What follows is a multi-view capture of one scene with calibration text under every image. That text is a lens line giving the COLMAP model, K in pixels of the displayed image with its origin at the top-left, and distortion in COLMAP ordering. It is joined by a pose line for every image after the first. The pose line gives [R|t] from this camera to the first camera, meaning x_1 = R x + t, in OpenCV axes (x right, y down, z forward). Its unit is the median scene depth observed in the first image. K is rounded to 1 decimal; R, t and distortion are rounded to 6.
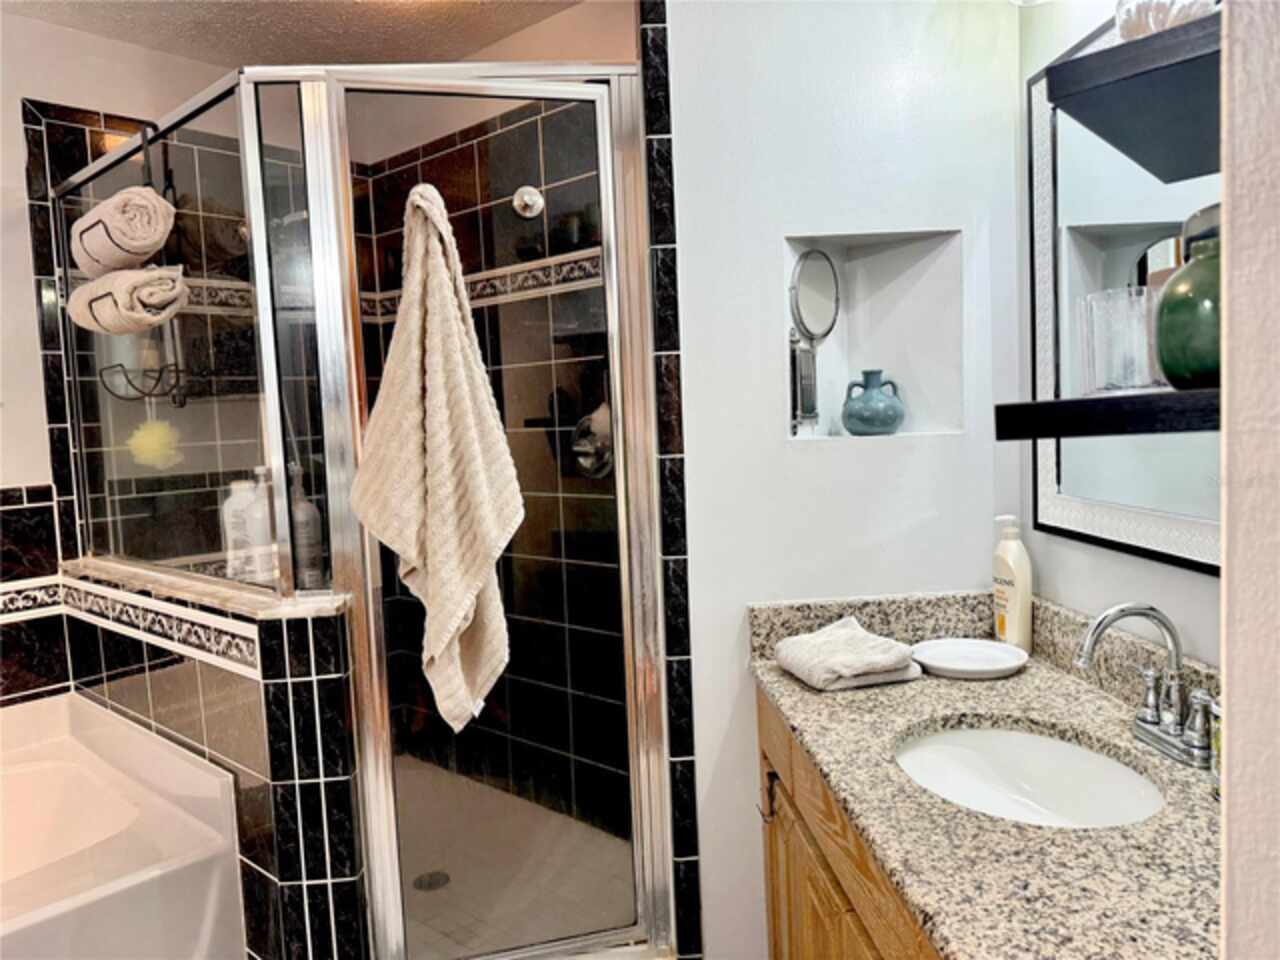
lens RADIAL K [[900.4, 0, 621.9], [0, 900.4, 475.8], [0, 0, 1]] dist [0.087479, -0.114542]
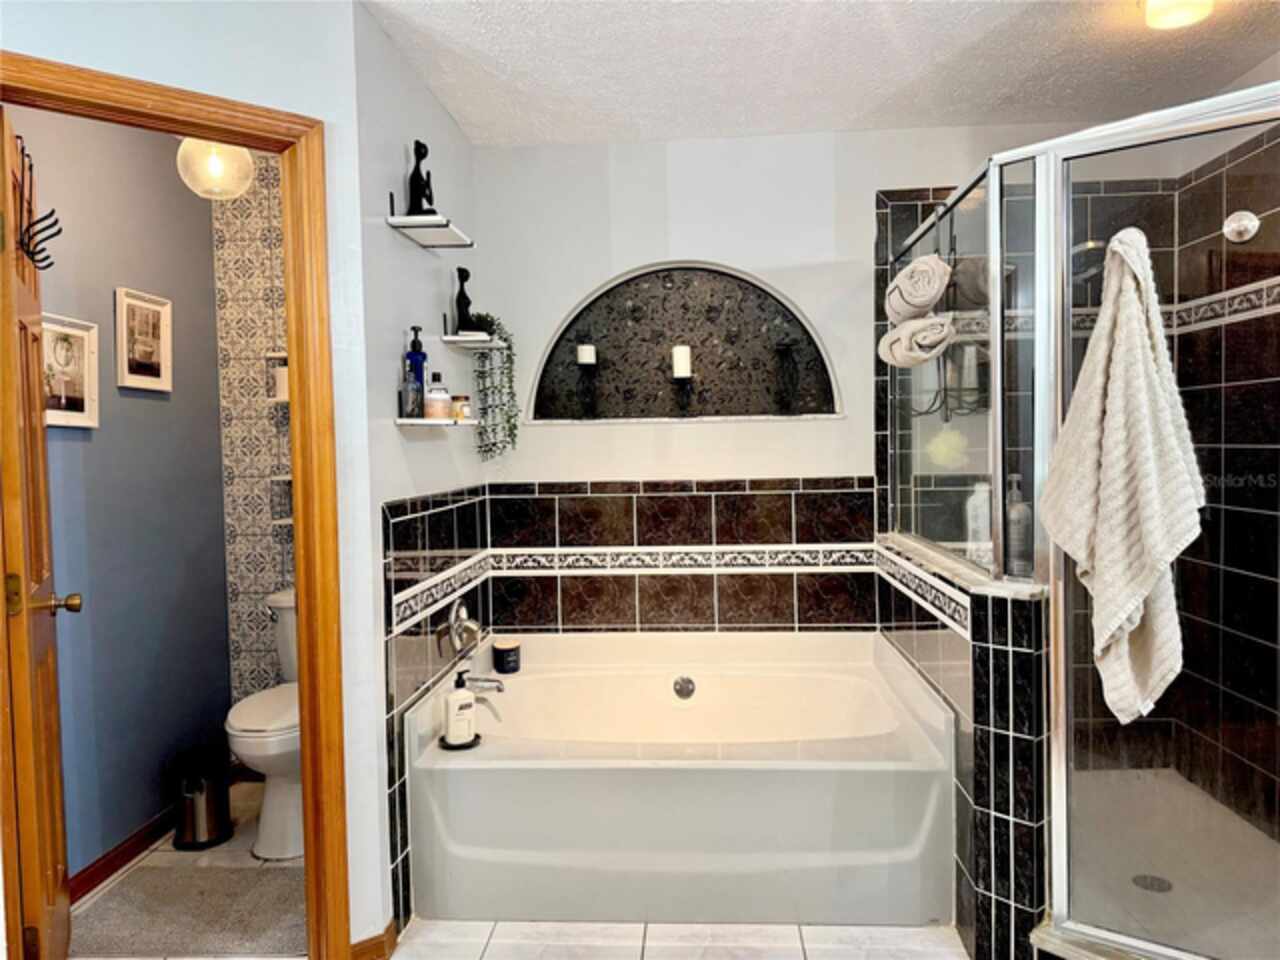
lens RADIAL K [[900.4, 0, 621.9], [0, 900.4, 475.8], [0, 0, 1]] dist [0.087479, -0.114542]
pose [[0.605349, 0.061948, -0.793546, 0.290478], [-0.060706, 0.997656, 0.031573, -0.014089], [0.793642, 0.029061, 0.607690, -0.150519]]
